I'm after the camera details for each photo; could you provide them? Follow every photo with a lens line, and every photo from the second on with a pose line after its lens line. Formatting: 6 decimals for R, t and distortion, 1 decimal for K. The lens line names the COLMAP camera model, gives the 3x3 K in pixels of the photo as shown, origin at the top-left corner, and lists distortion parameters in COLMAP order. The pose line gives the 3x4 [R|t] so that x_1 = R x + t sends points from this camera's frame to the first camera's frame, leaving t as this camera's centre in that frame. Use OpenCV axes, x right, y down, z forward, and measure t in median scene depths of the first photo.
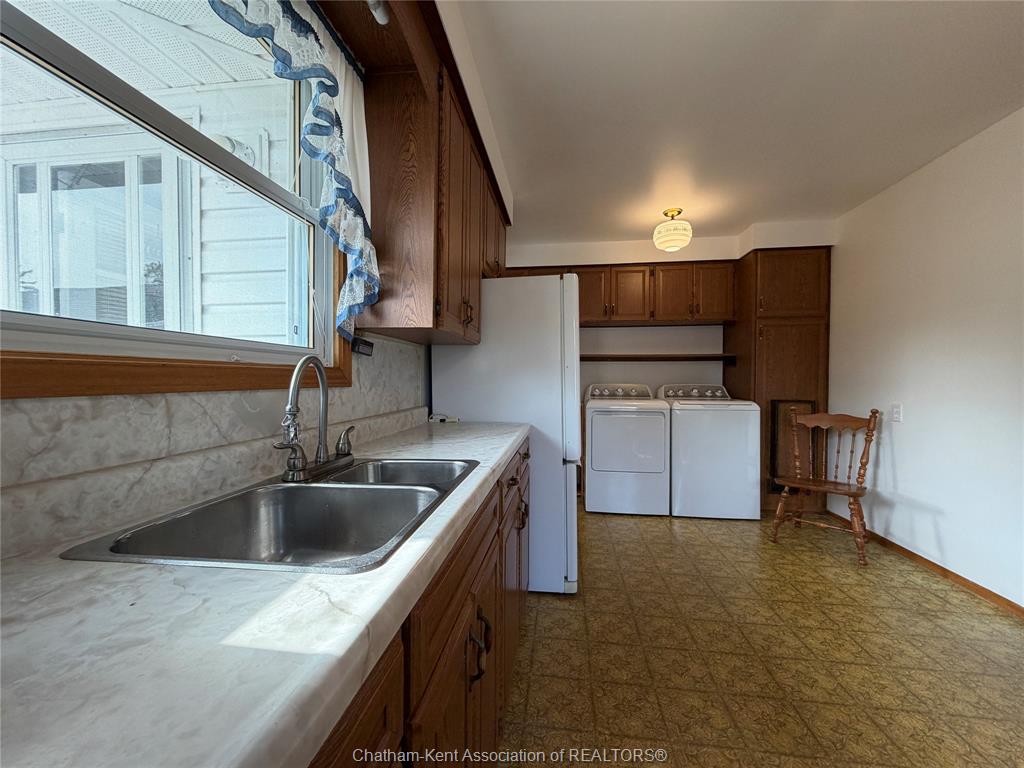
lens RADIAL K [[409.4, 0, 511.6], [0, 409.4, 384.5], [0, 0, 1]] dist [-0.000471, 0.000442]
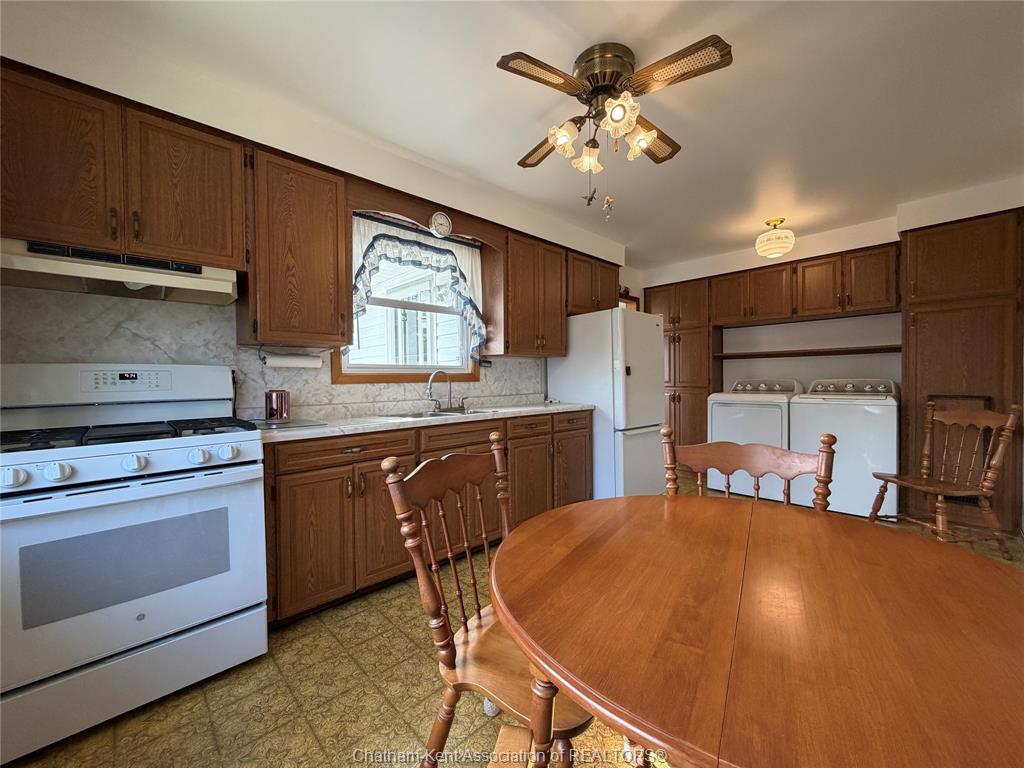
lens RADIAL K [[409.4, 0, 511.1], [0, 409.4, 384.4], [0, 0, 1]] dist [-0.000471, 0.000442]
pose [[0.777305, -0.003457, -0.629114, 0.495014], [0.005169, 0.999986, 0.000891, 0.008759], [0.629102, -0.003944, 0.777313, -0.275835]]
